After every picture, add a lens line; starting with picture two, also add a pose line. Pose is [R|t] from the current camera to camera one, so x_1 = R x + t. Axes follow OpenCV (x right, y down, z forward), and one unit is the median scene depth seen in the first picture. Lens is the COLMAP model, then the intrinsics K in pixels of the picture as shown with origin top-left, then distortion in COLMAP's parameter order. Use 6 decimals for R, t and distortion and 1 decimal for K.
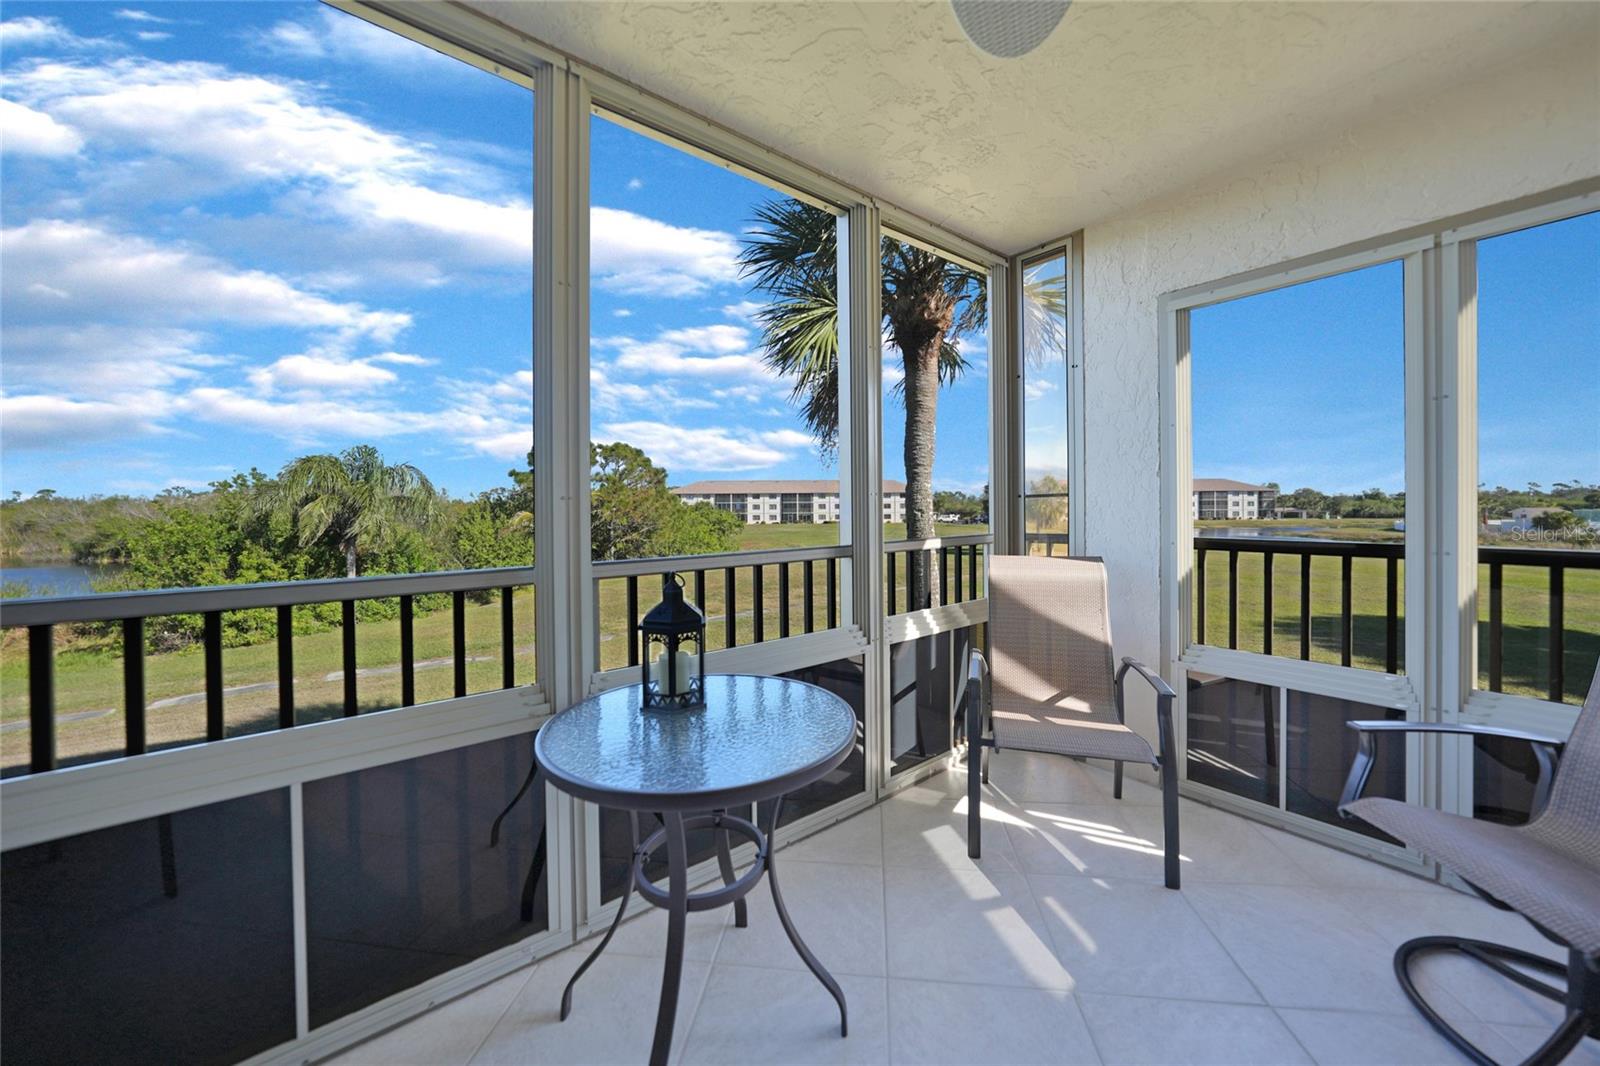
lens RADIAL K [[564.0, 0, 810.0], [0, 564.0, 515.8], [0, 0, 1]] dist [-0.018176, 0.002599]
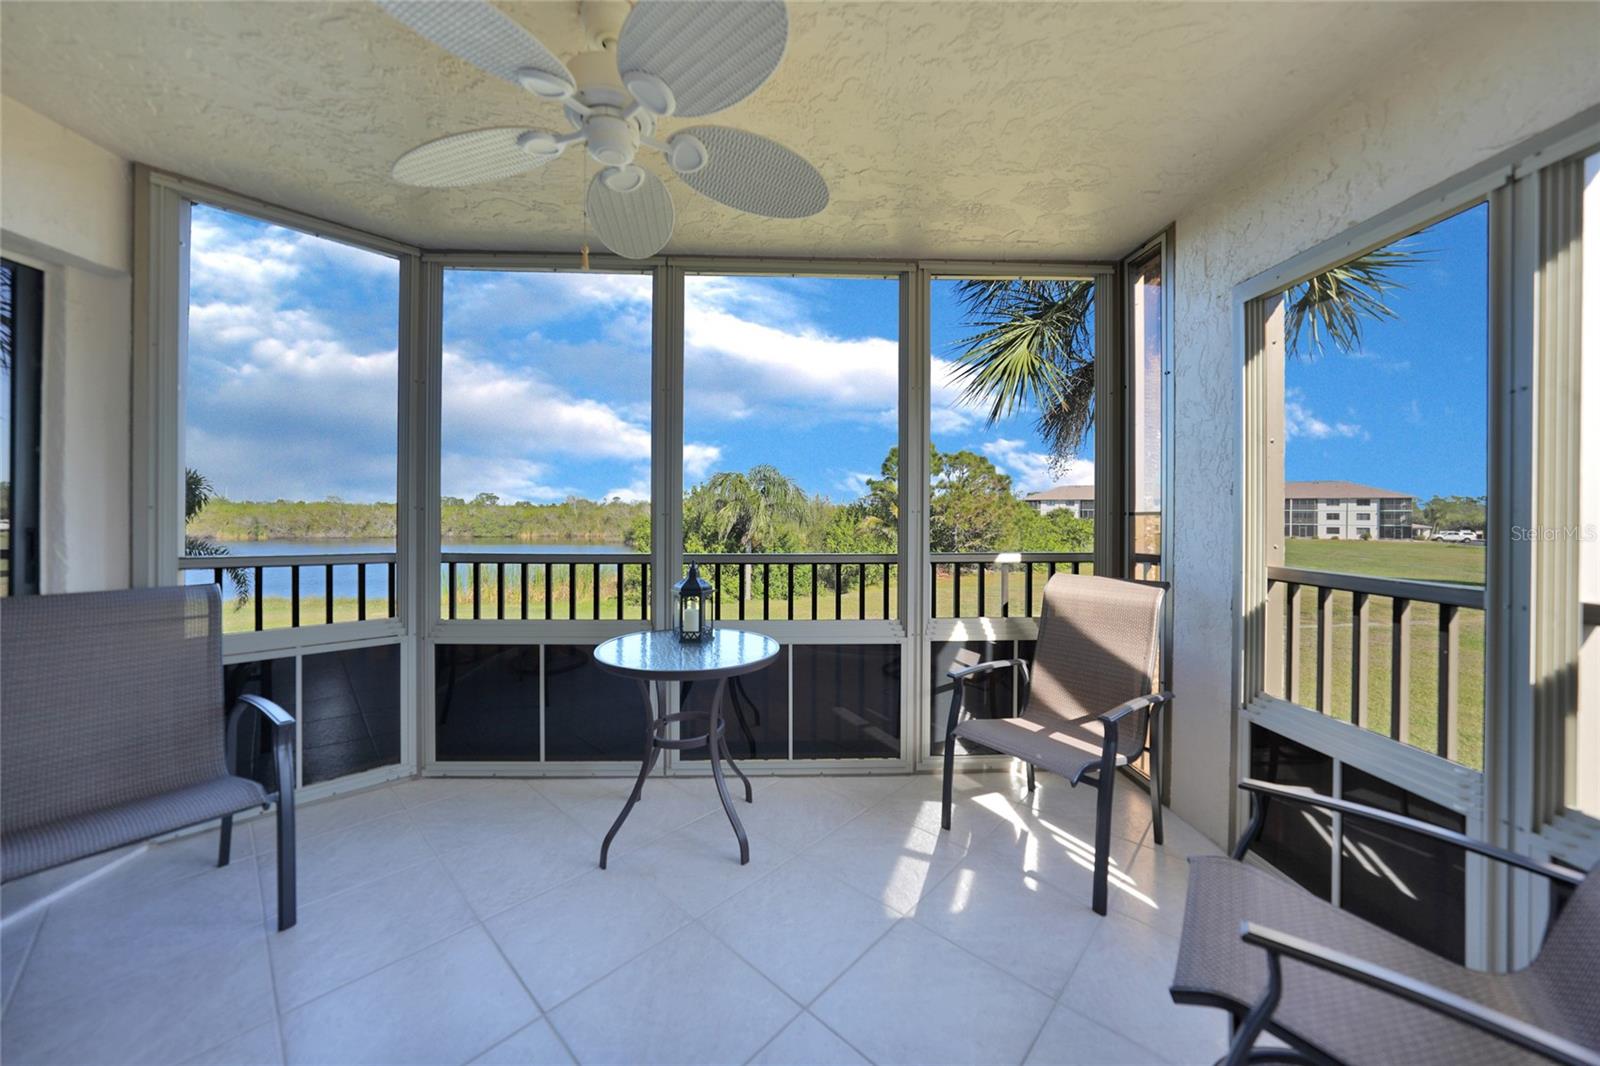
lens RADIAL K [[564.0, 0, 805.9], [0, 564.0, 522.7], [0, 0, 1]] dist [-0.018176, 0.002599]
pose [[0.807720, 0.023195, -0.589110, 0.642718], [-0.022100, 0.999715, 0.009061, -0.022099], [0.589152, 0.005701, 0.808002, -0.095438]]
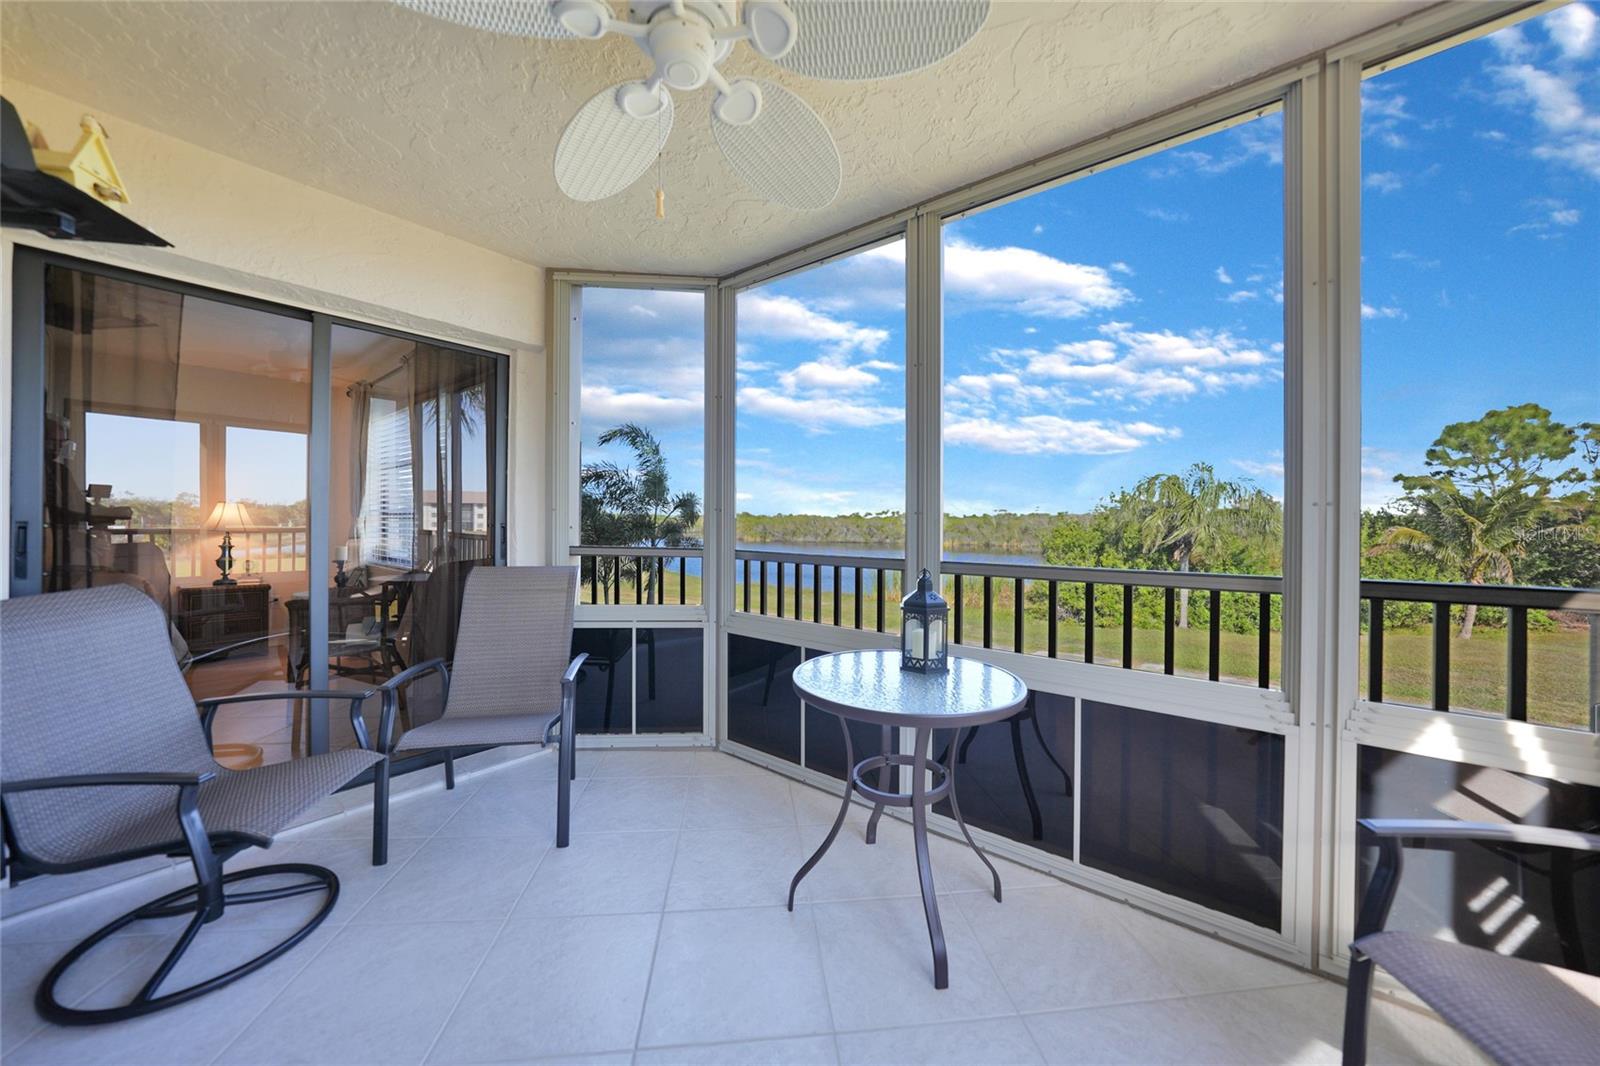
lens RADIAL K [[564.0, 0, 800.7], [0, 564.0, 529.5], [0, 0, 1]] dist [-0.018176, 0.002599]
pose [[0.217987, 0.024303, -0.975649, 0.632439], [-0.022060, 0.999557, 0.019970, -0.008811], [0.975702, 0.017169, 0.218427, 0.268316]]
